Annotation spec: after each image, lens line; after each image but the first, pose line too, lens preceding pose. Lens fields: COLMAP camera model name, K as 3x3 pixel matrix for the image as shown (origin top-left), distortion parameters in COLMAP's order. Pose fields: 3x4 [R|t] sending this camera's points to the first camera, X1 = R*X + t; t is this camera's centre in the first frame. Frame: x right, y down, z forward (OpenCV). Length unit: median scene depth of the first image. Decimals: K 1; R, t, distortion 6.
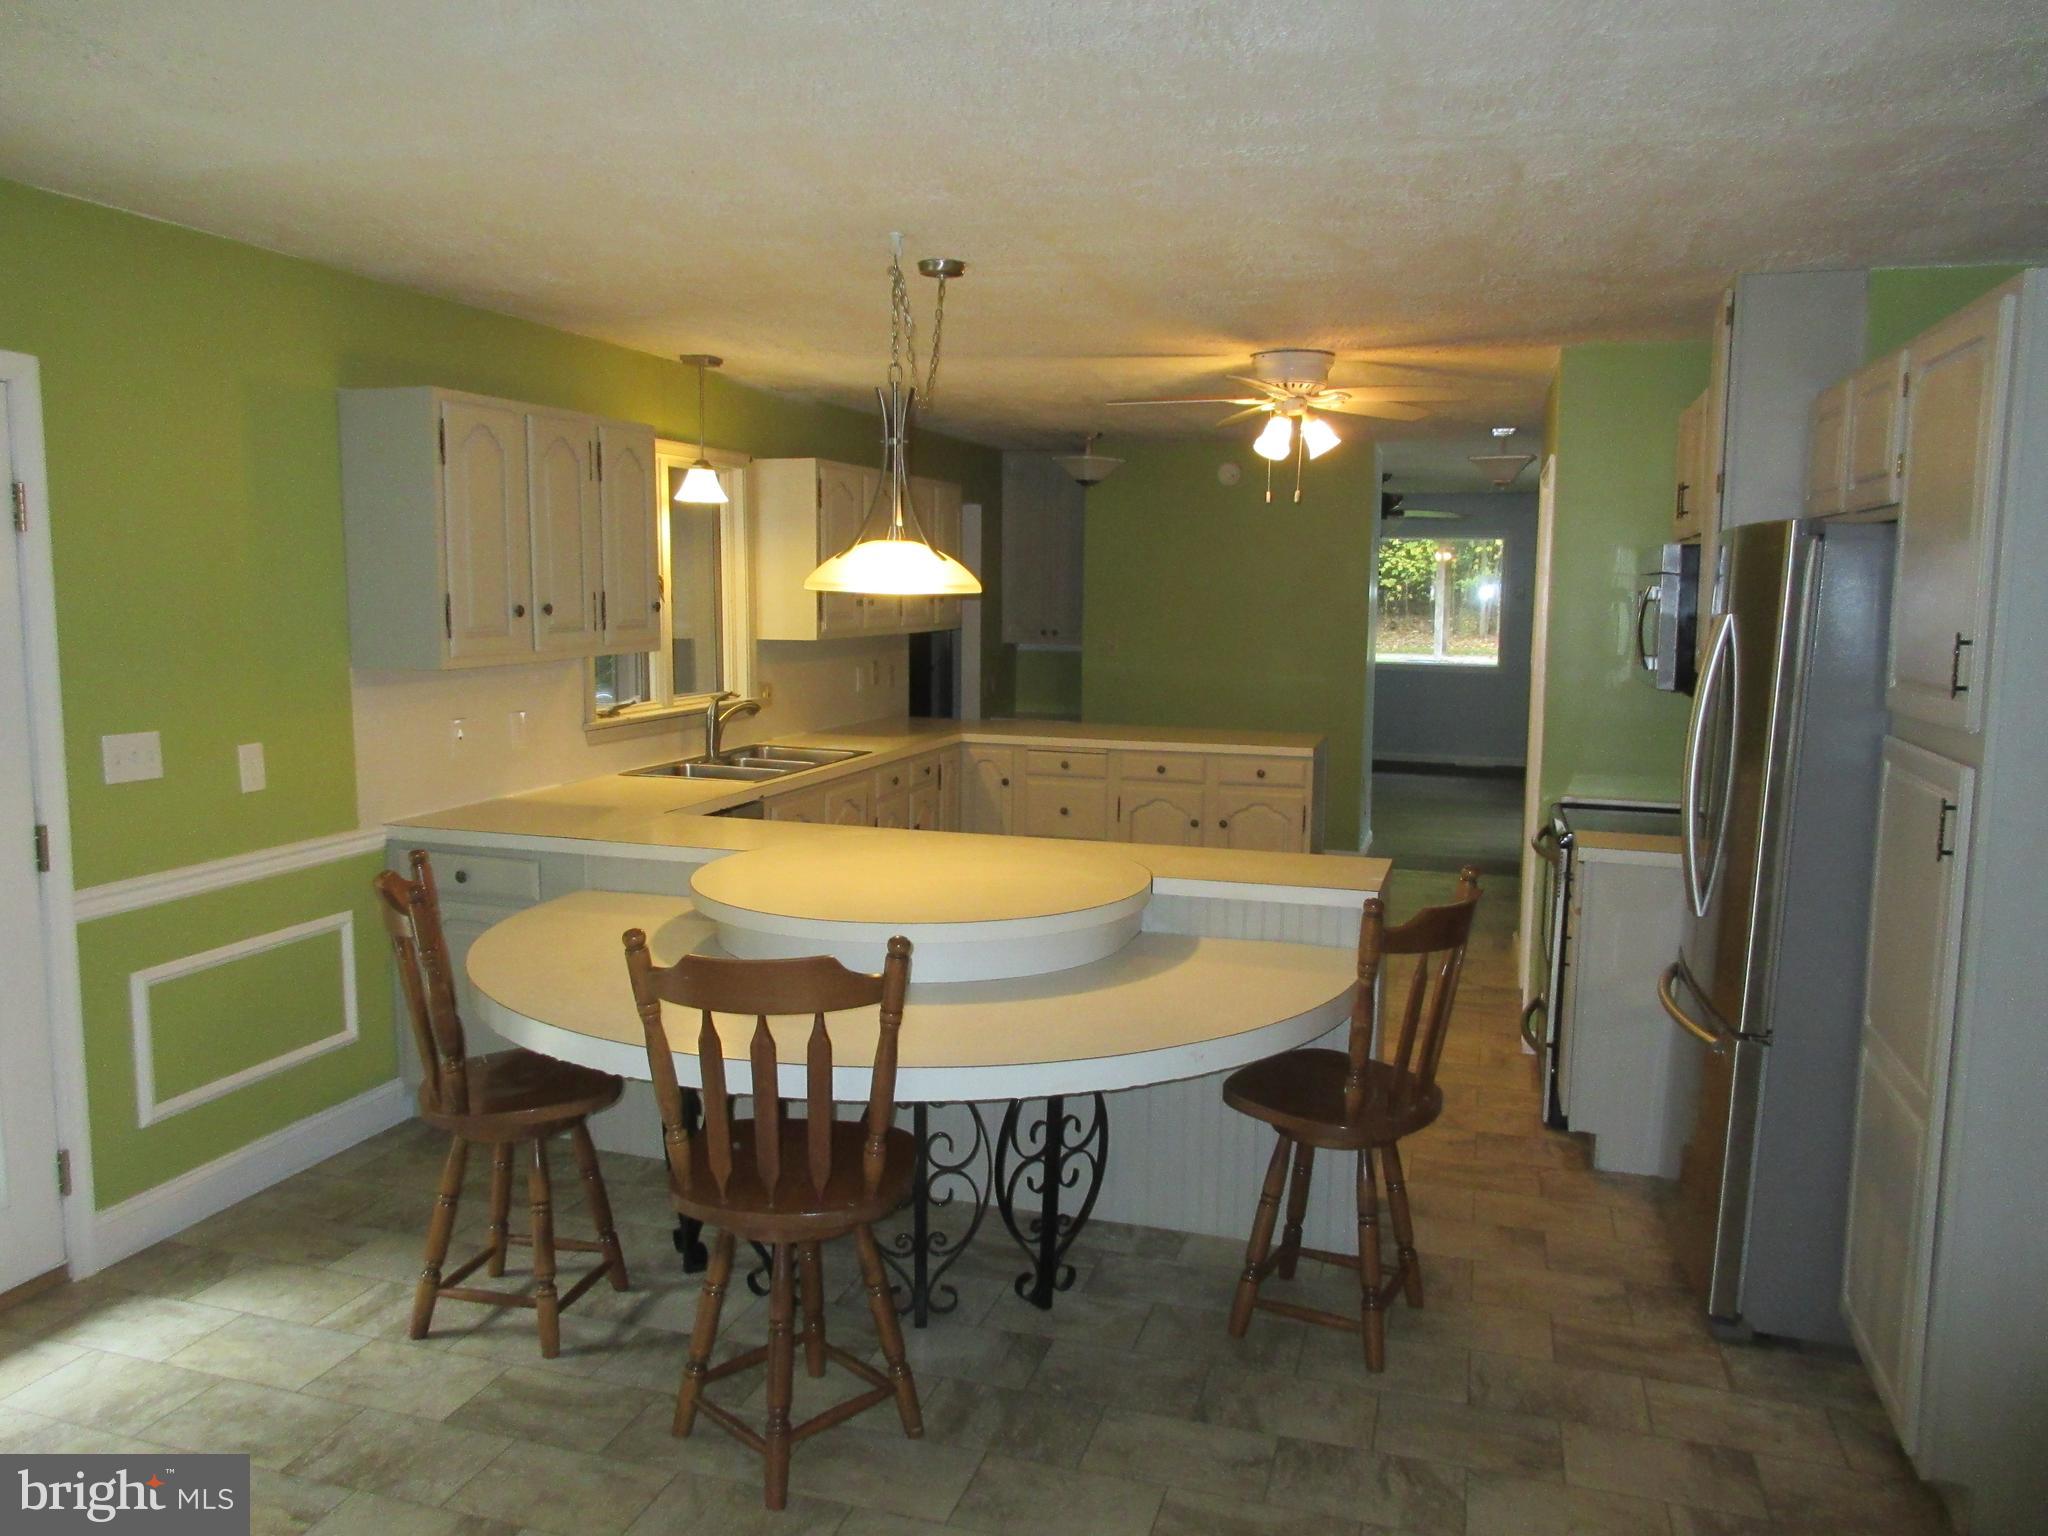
lens RADIAL K [[1525.2, 0, 1027.8], [0, 1525.2, 762.1], [0, 0, 1]] dist [-0.012812, -0.000131]
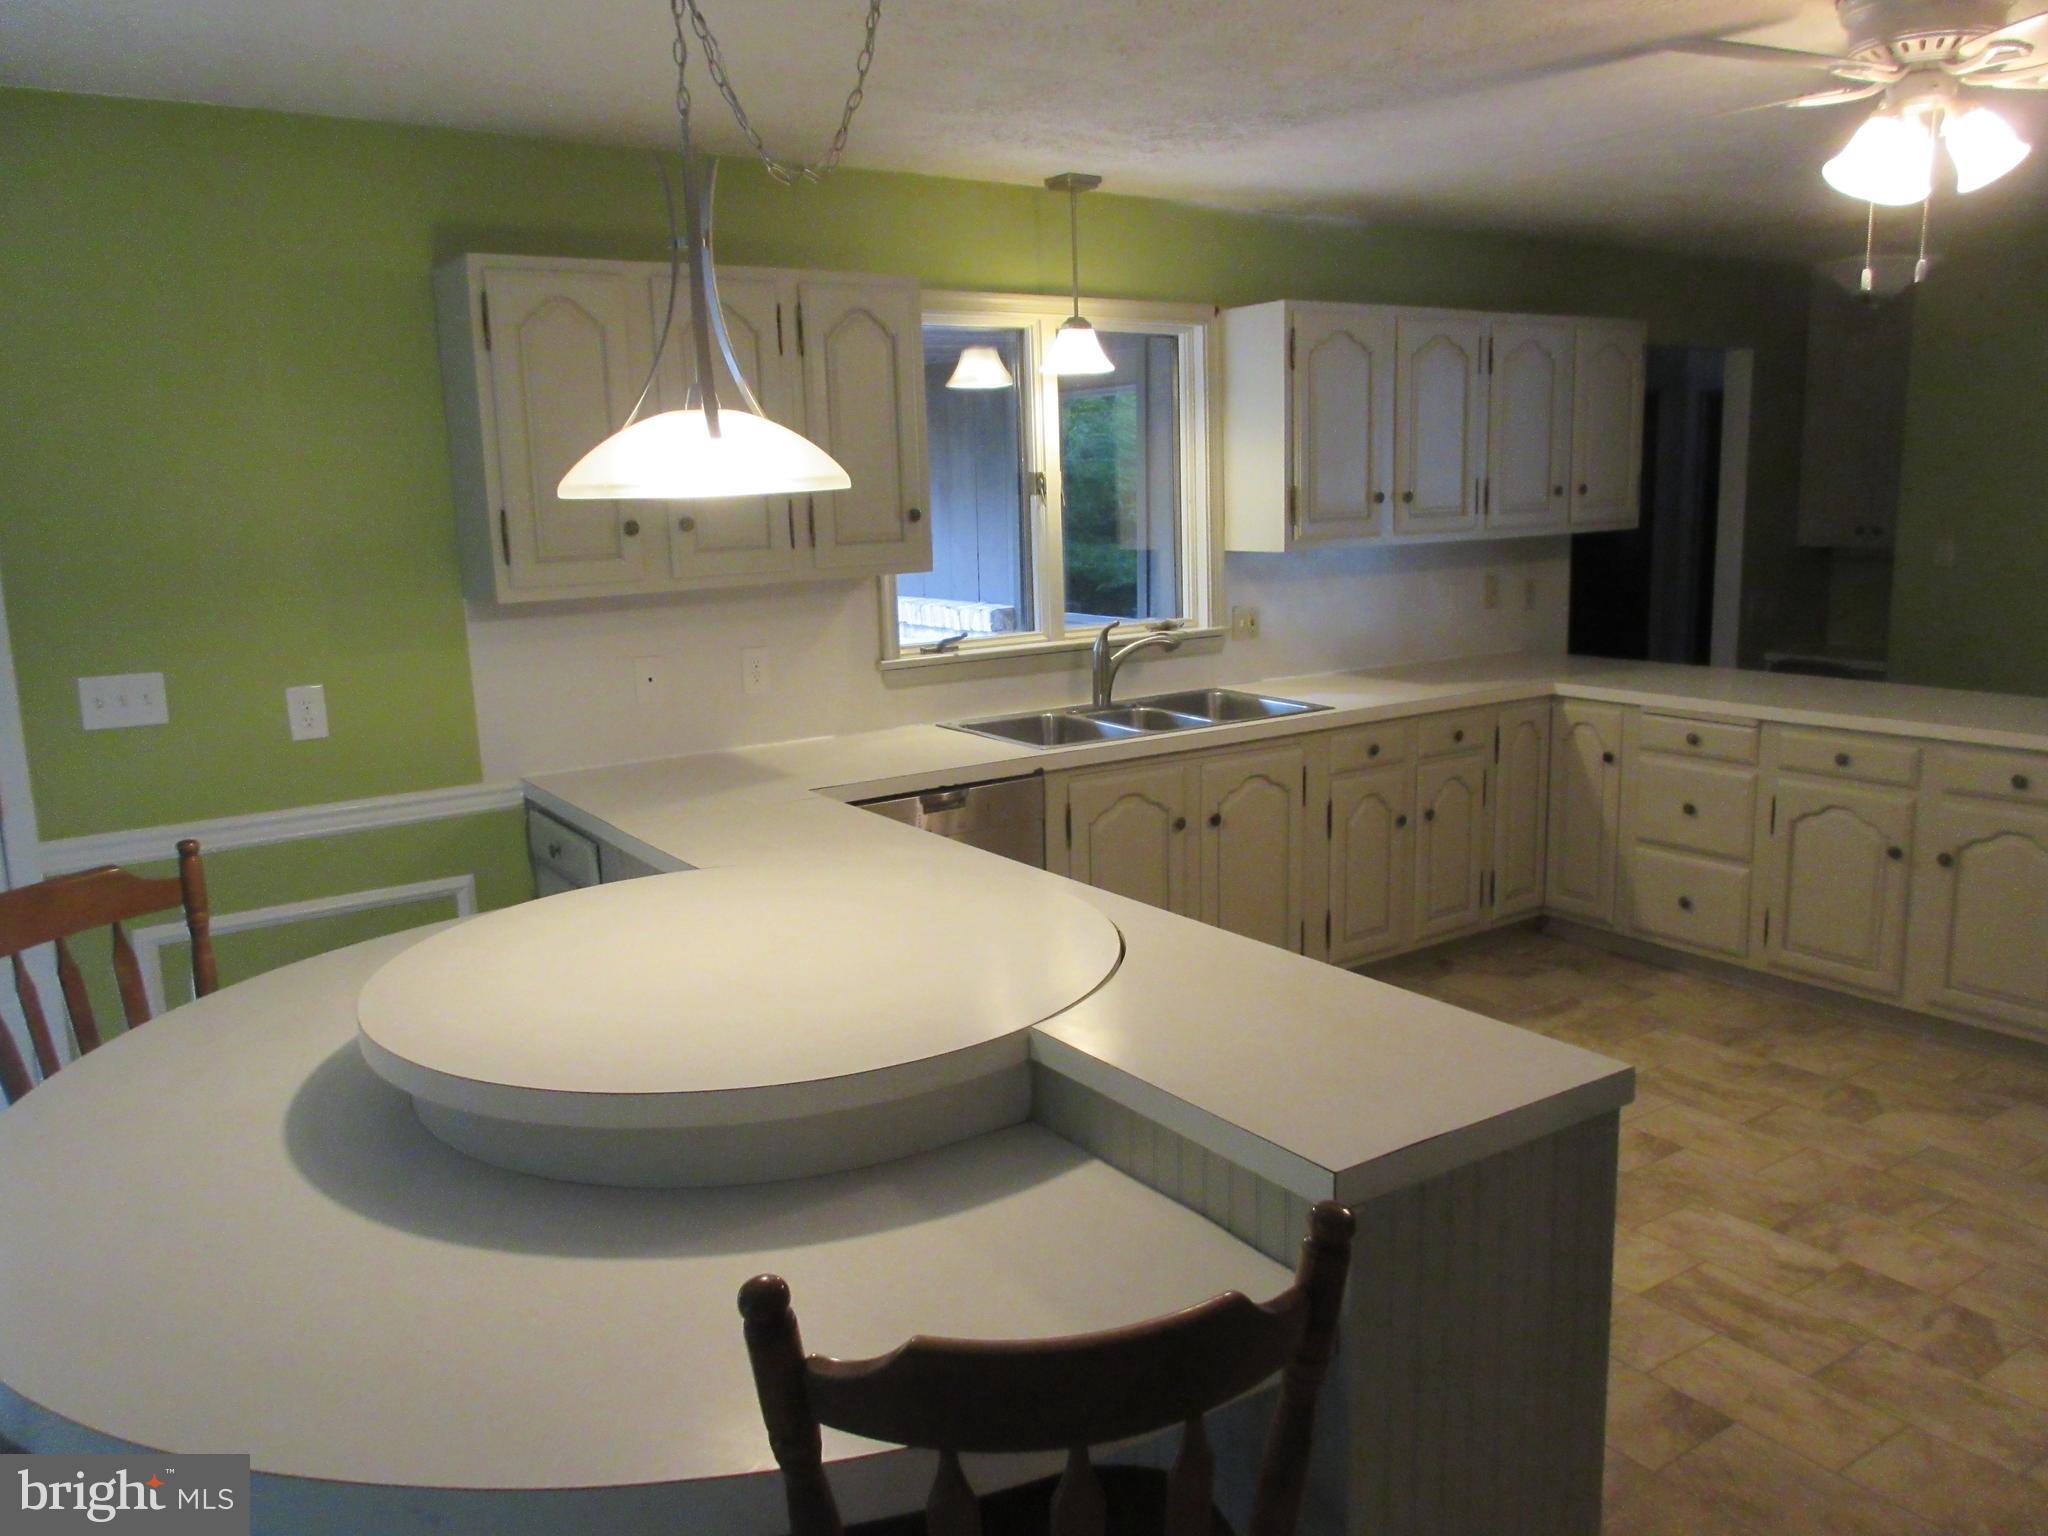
lens RADIAL K [[1525.2, 0, 1013.0], [0, 1525.2, 764.5], [0, 0, 1]] dist [-0.012812, -0.000131]
pose [[0.778666, 0.081568, -0.622114, 0.245874], [-0.037766, 0.995809, 0.083296, -0.036943], [0.626301, -0.041365, 0.778483, 0.369770]]
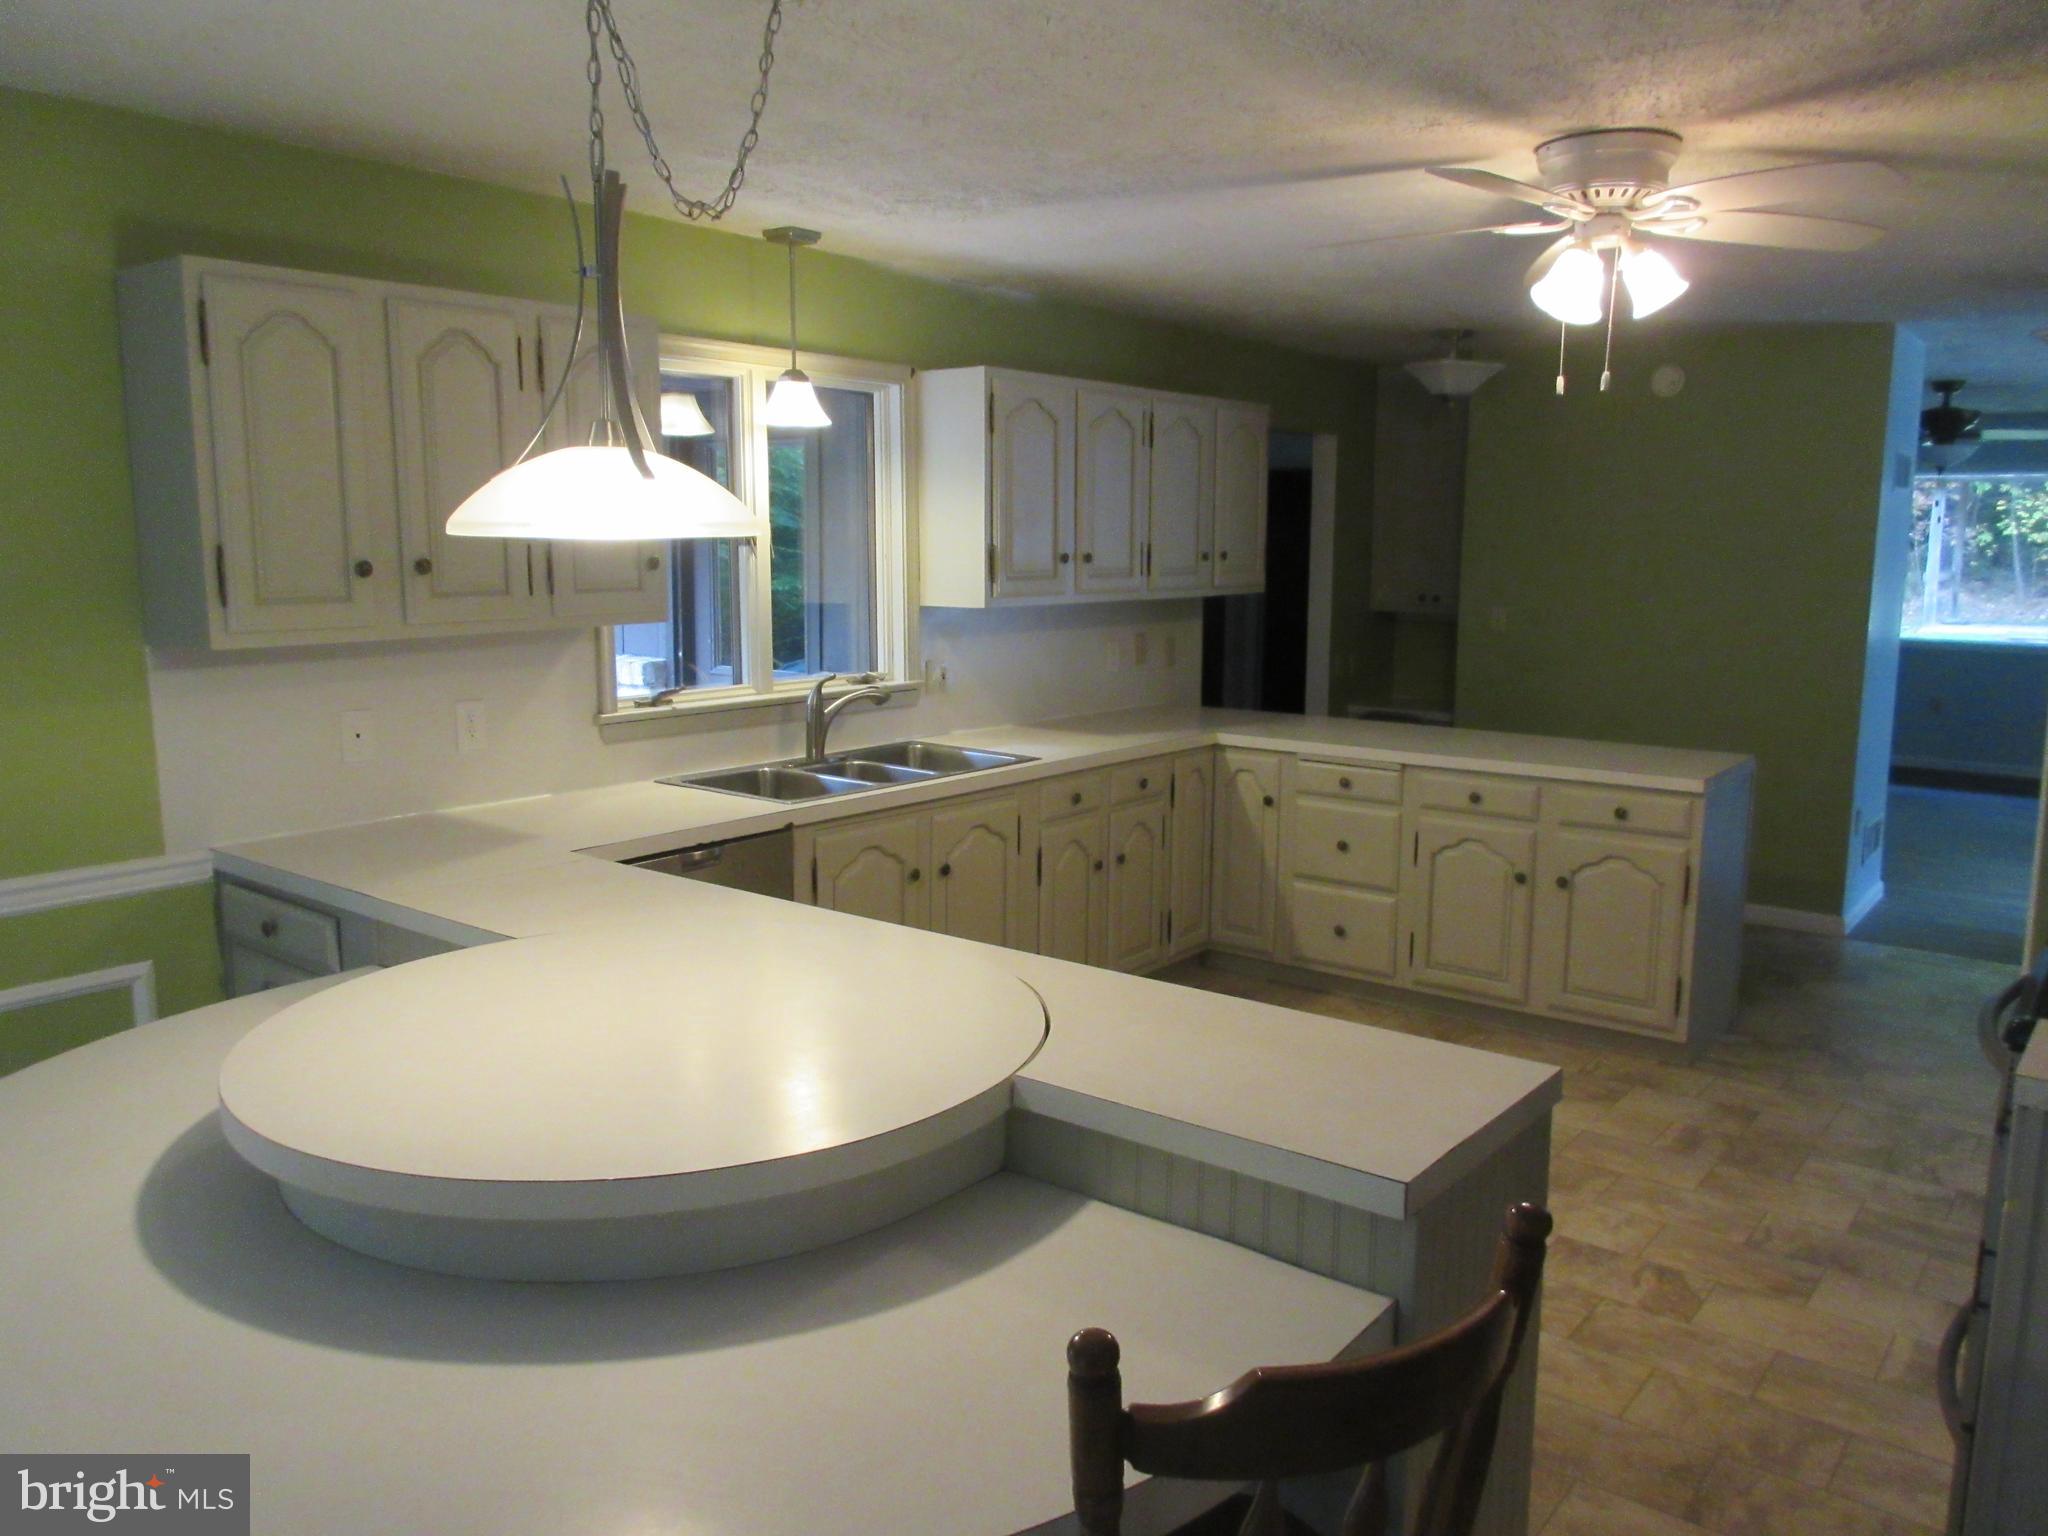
lens RADIAL K [[1525.2, 0, 1024.0], [0, 1525.2, 764.7], [0, 0, 1]] dist [-0.012812, -0.000131]
pose [[0.934442, 0.047937, -0.352875, 0.165297], [-0.037695, 0.998646, 0.035844, -0.032551], [0.354116, -0.020192, 0.934984, 0.319988]]
